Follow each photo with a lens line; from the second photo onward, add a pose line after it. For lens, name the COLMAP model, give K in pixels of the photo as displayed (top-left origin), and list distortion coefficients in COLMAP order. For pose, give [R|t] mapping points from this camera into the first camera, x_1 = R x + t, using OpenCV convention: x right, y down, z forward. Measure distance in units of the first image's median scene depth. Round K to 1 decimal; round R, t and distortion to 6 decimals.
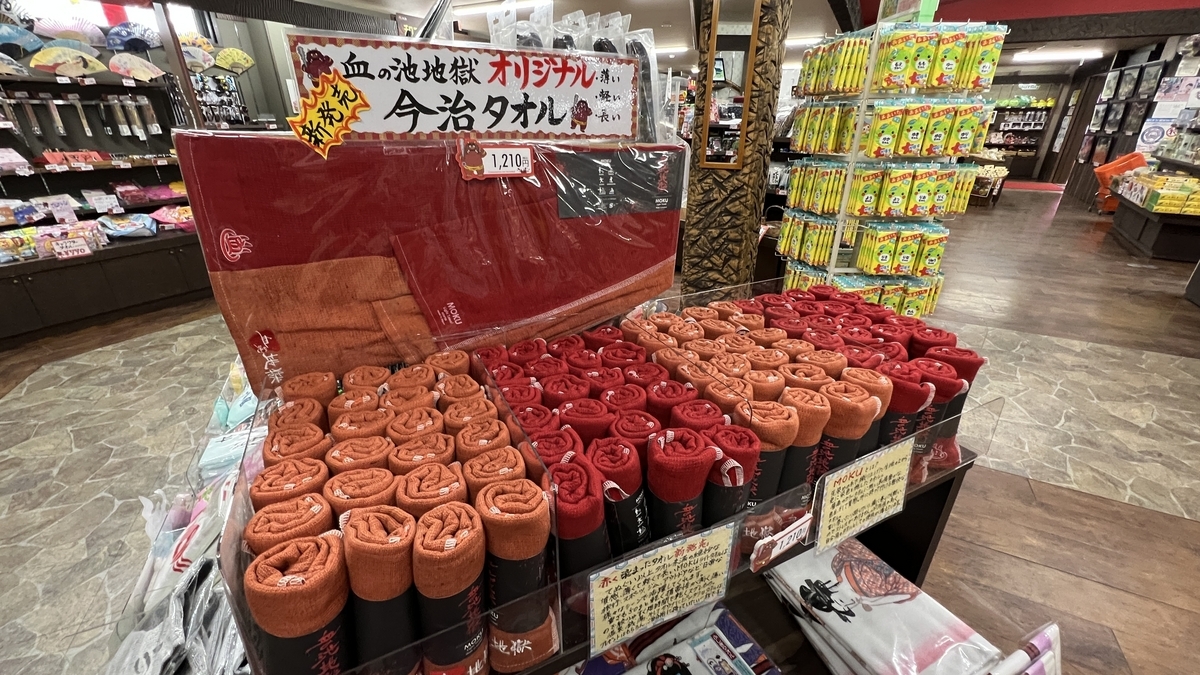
lens RADIAL K [[481.7, 0, 597.2], [0, 481.7, 337.7], [0, 0, 1]] dist [-0.003734, 0.000017]
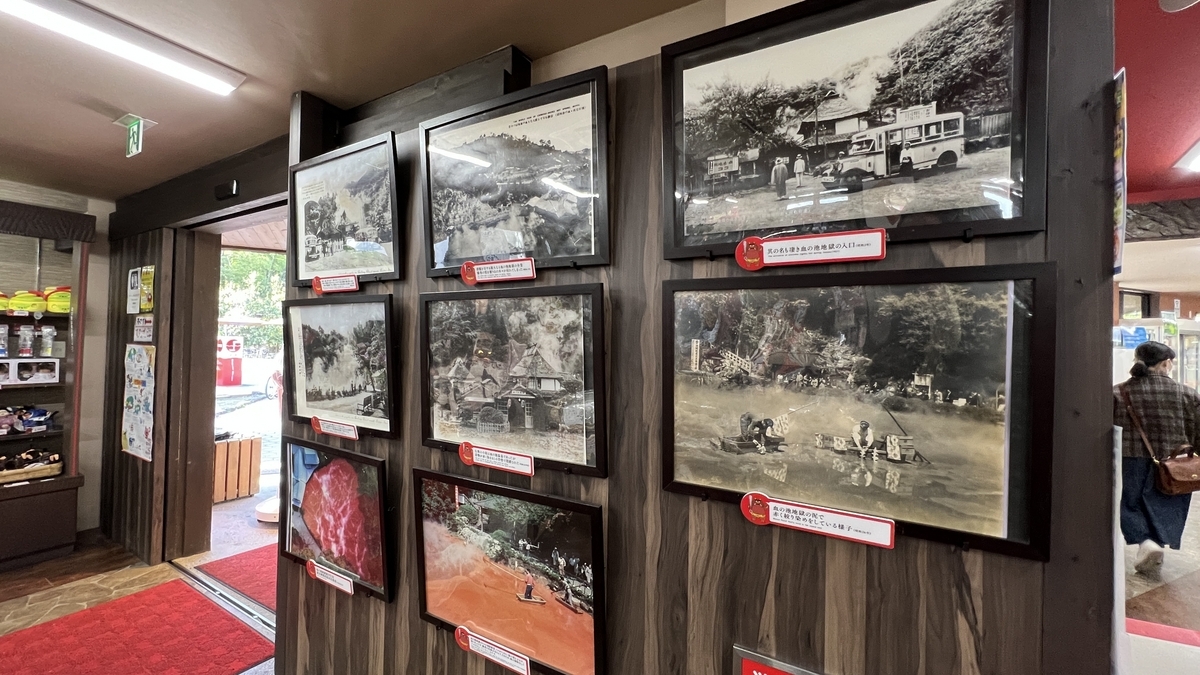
lens RADIAL K [[464.5, 0, 600.3], [0, 464.5, 337.5], [0, 0, 1]] dist [-0.000347, -0.000491]
pose [[0.028425, 0.015772, 0.999471, 2.305587], [0.395037, 0.918305, -0.025727, -1.134201], [-0.918225, 0.395560, 0.019873, 2.397327]]
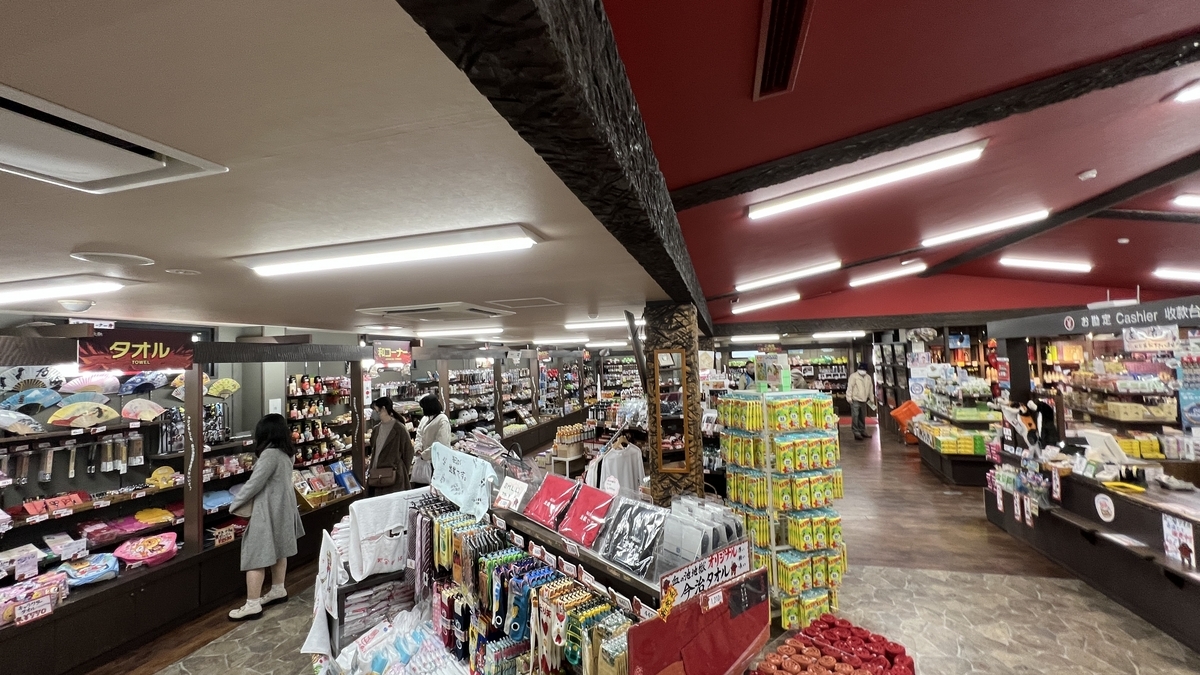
lens RADIAL K [[481.7, 0, 599.0], [0, 481.7, 334.2], [0, 0, 1]] dist [-0.003734, 0.000017]
pose [[0.970591, -0.019582, 0.239937, -0.233897], [0.128727, 0.884440, -0.448547, -0.099500], [-0.203426, 0.466243, 0.860950, -0.269652]]
